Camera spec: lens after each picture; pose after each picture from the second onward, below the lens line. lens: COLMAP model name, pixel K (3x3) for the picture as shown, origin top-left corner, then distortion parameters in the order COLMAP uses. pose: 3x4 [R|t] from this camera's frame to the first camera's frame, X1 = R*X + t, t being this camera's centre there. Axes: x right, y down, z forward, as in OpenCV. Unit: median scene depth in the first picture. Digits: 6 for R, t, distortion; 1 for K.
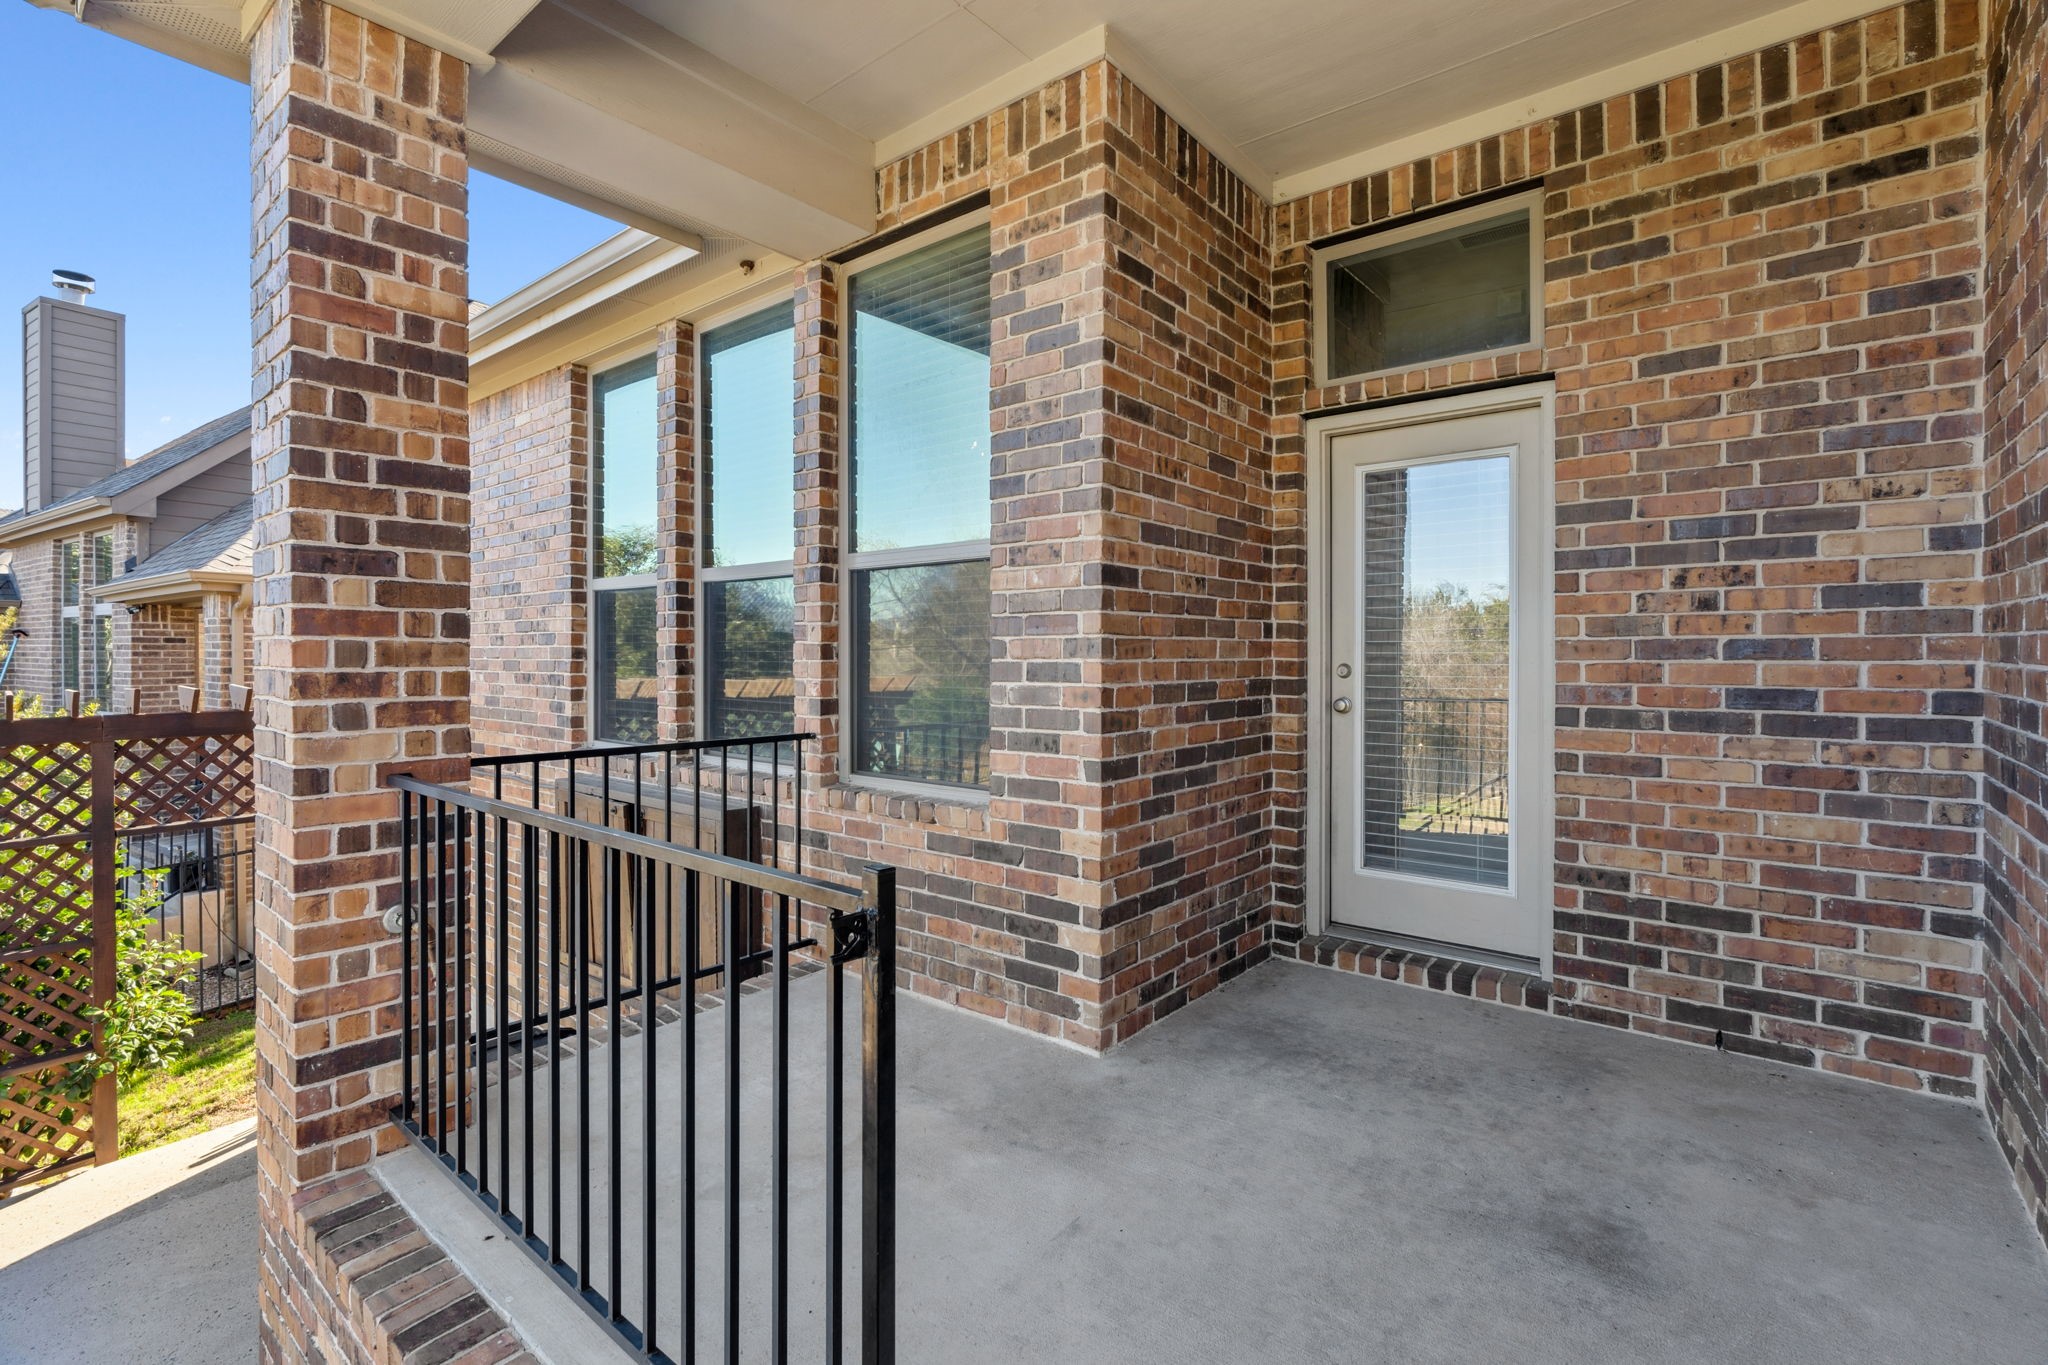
lens RADIAL K [[924.4, 0, 1024.4], [0, 924.4, 661.0], [0, 0, 1]] dist [-0.010538, 0.003490]
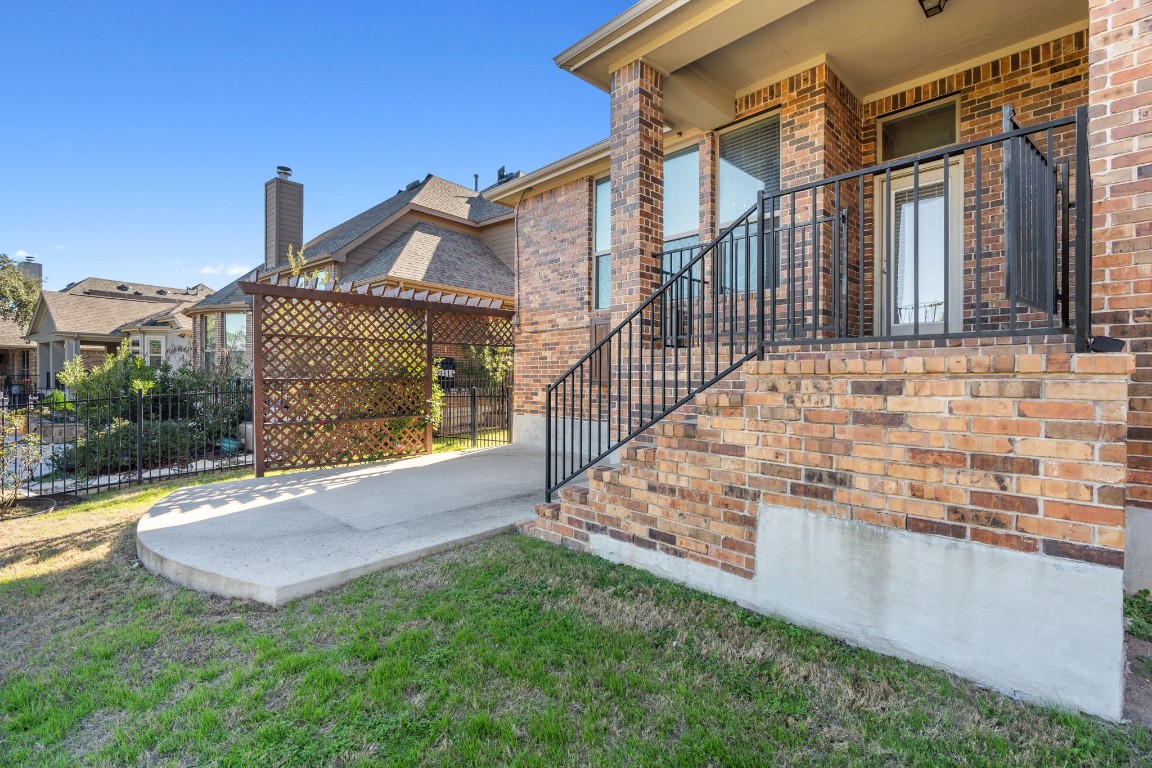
lens RADIAL K [[520.0, 0, 572.9], [0, 520.0, 382.0], [0, 0, 1]] dist [-0.010538, 0.003490]
pose [[0.993090, 0.005957, -0.117201, -0.568725], [-0.006099, 0.999981, -0.000850, 0.508672], [0.117194, 0.001559, 0.993108, -0.959300]]
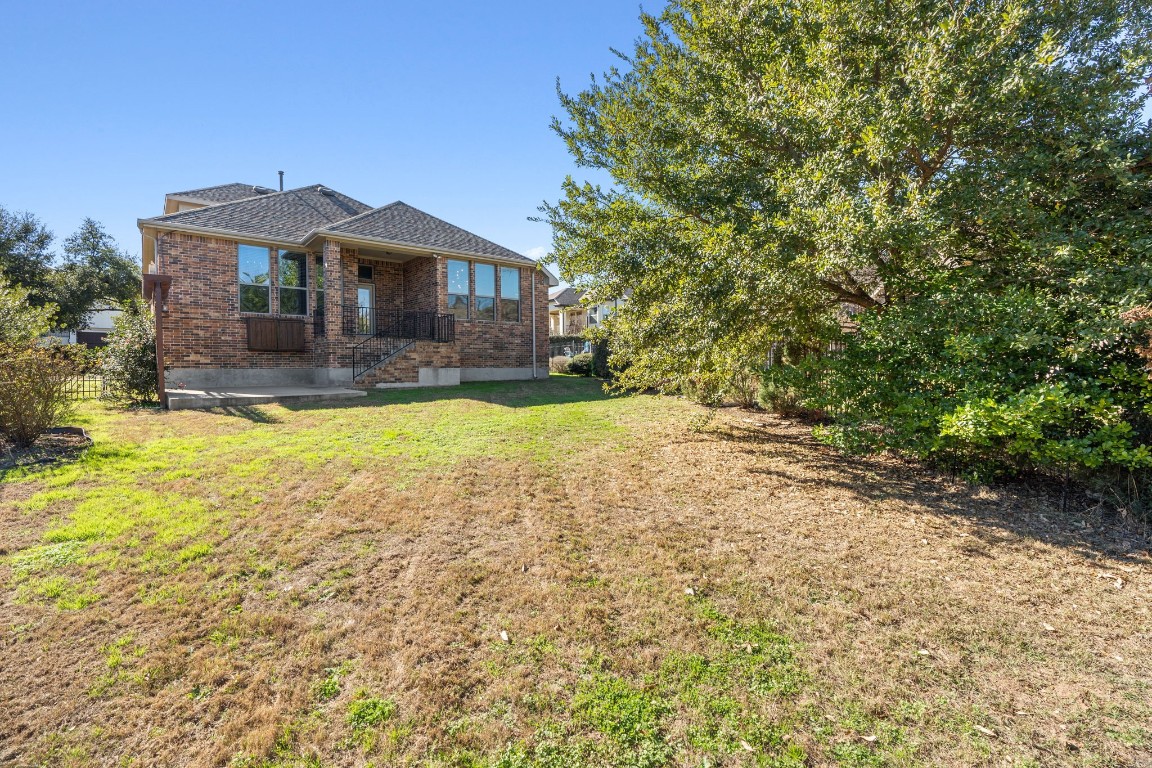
lens RADIAL K [[520.0, 0, 575.6], [0, 520.0, 380.3], [0, 0, 1]] dist [-0.010538, 0.003490]
pose [[0.177547, -0.025867, 0.983772, -5.184088], [0.015968, 0.999599, 0.023402, 0.747203], [-0.983983, 0.011554, 0.177888, -2.465186]]
